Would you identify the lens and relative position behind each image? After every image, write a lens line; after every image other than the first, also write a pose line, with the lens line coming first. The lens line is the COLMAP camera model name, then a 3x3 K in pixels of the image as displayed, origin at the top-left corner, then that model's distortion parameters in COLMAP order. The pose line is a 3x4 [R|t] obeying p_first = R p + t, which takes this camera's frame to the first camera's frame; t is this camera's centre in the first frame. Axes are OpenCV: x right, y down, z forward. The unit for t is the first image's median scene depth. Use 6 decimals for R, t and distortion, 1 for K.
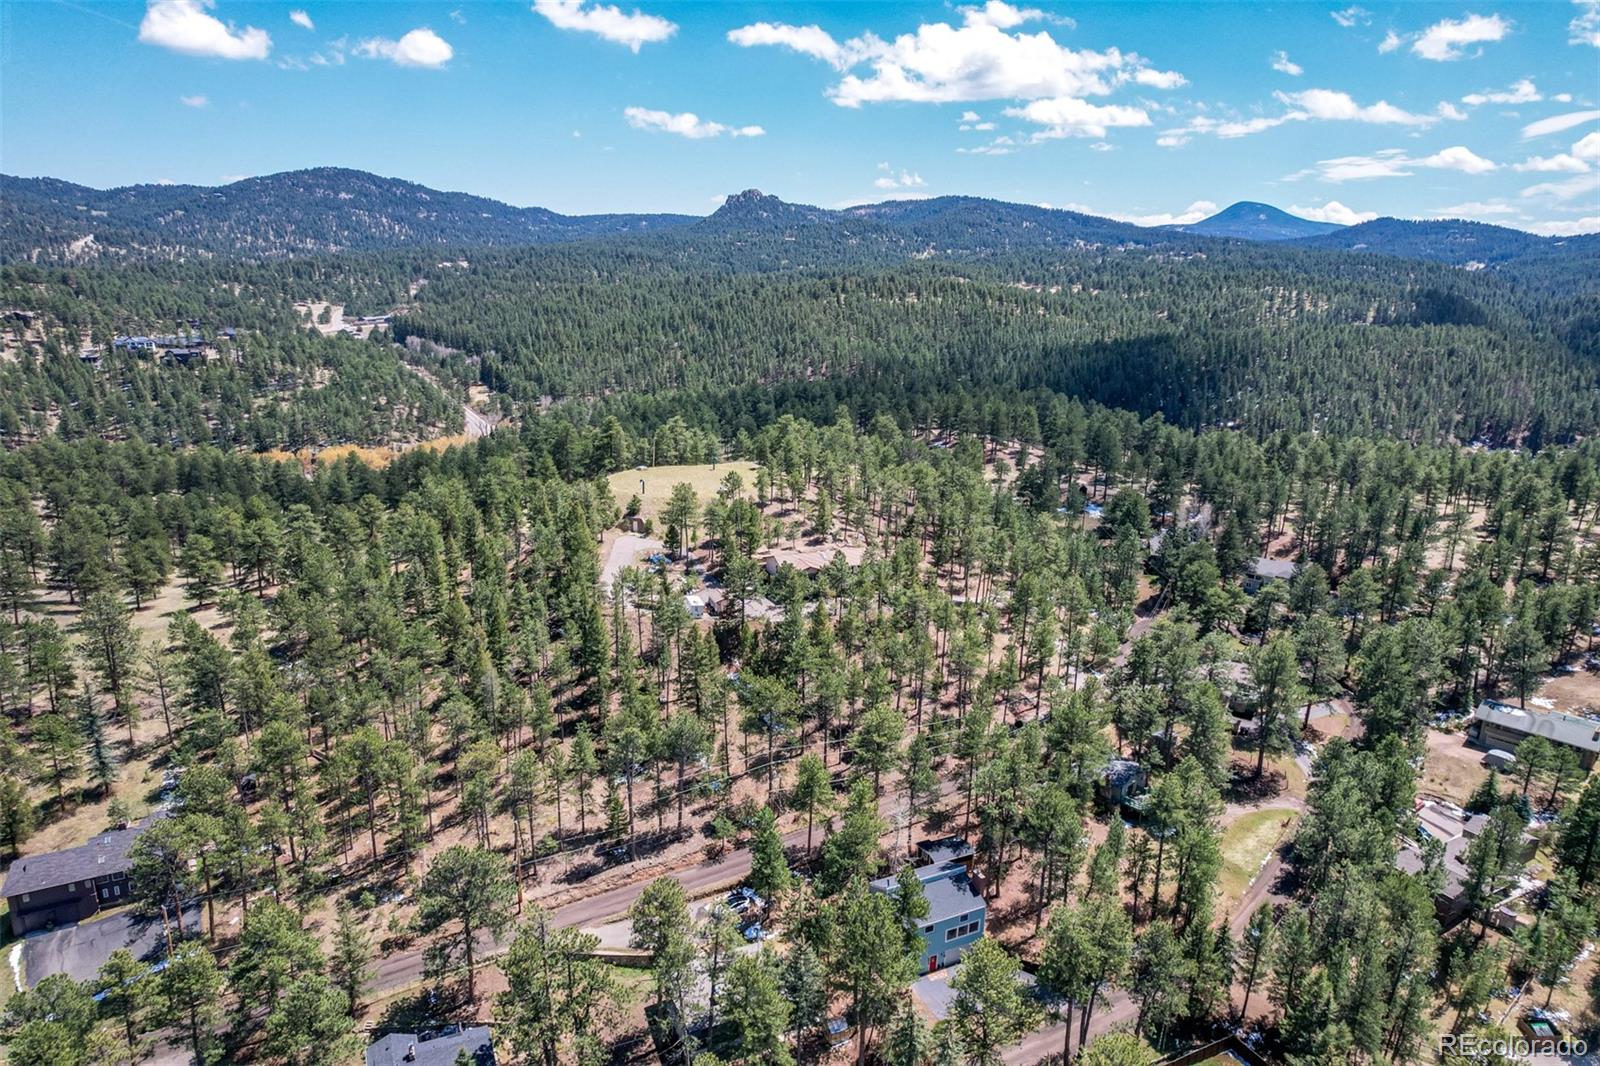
lens RADIAL K [[1030.0, 0, 803.7], [0, 1030.0, 511.5], [0, 0, 1]] dist [-0.076419, 0.073970]
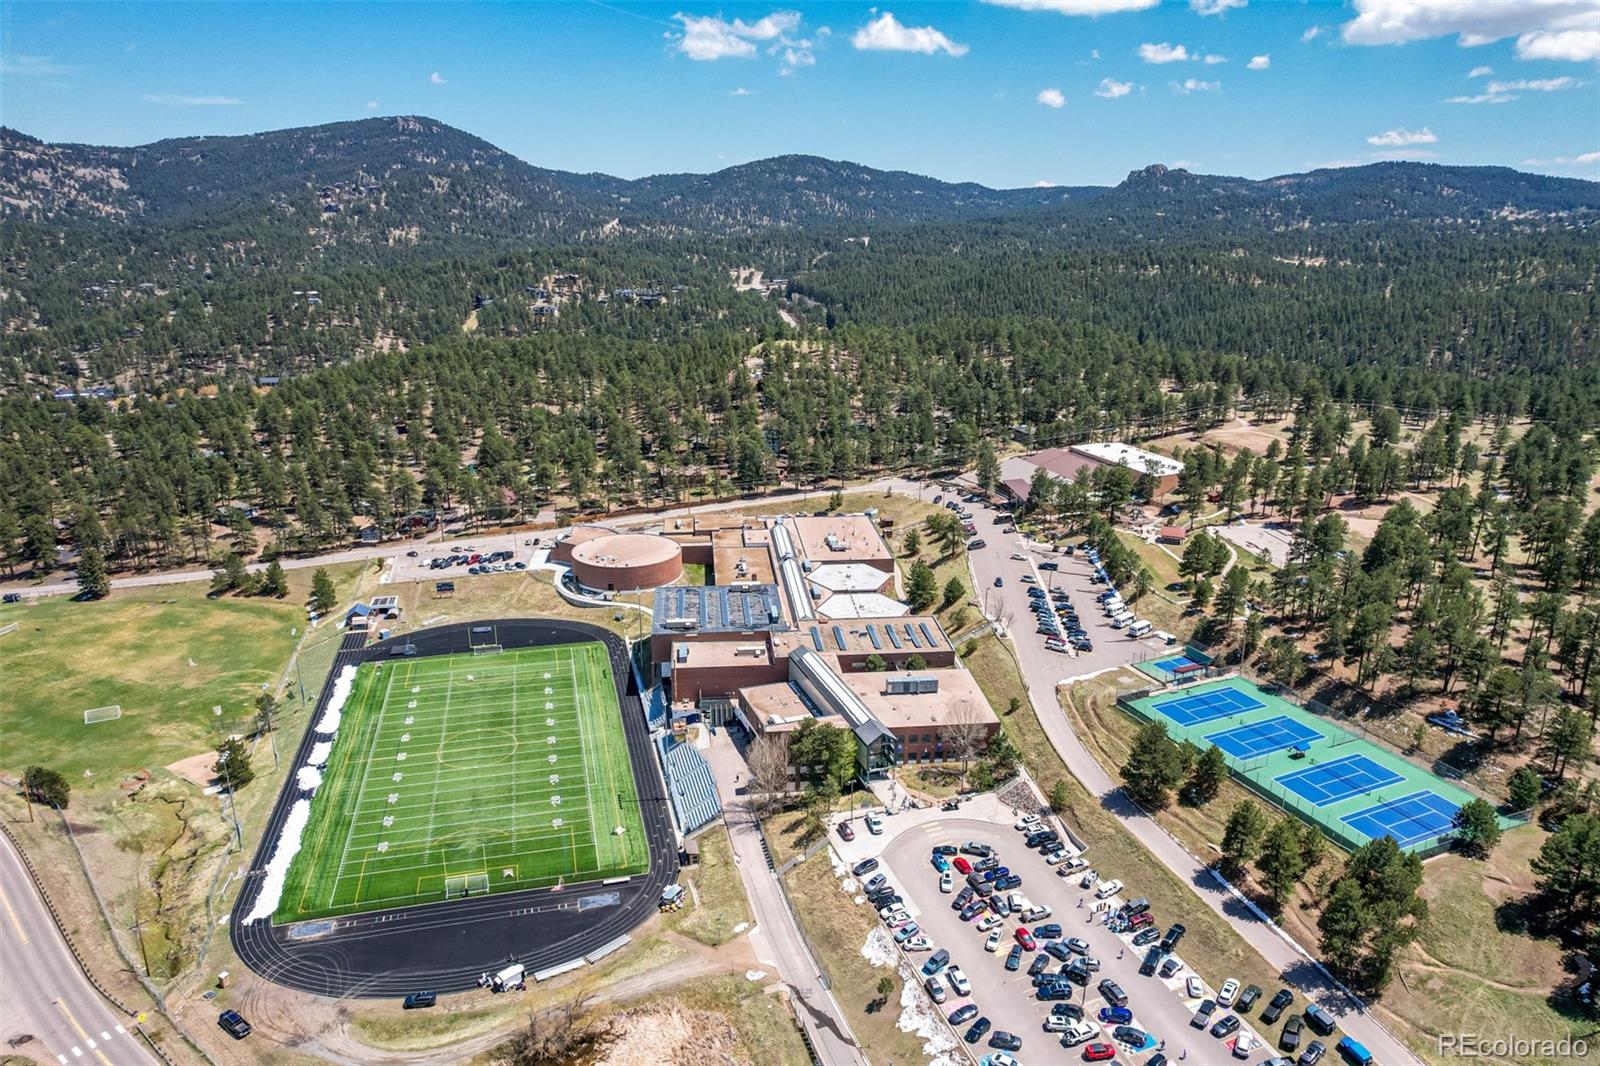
lens RADIAL K [[1030.0, 0, 803.7], [0, 1030.0, 511.5], [0, 0, 1]] dist [-0.076419, 0.073970]
pose [[0.908662, 0.097551, -0.405976, 0.082581], [-0.085337, 0.995189, 0.048127, 0.021544], [0.408718, -0.009087, 0.912616, -0.108220]]
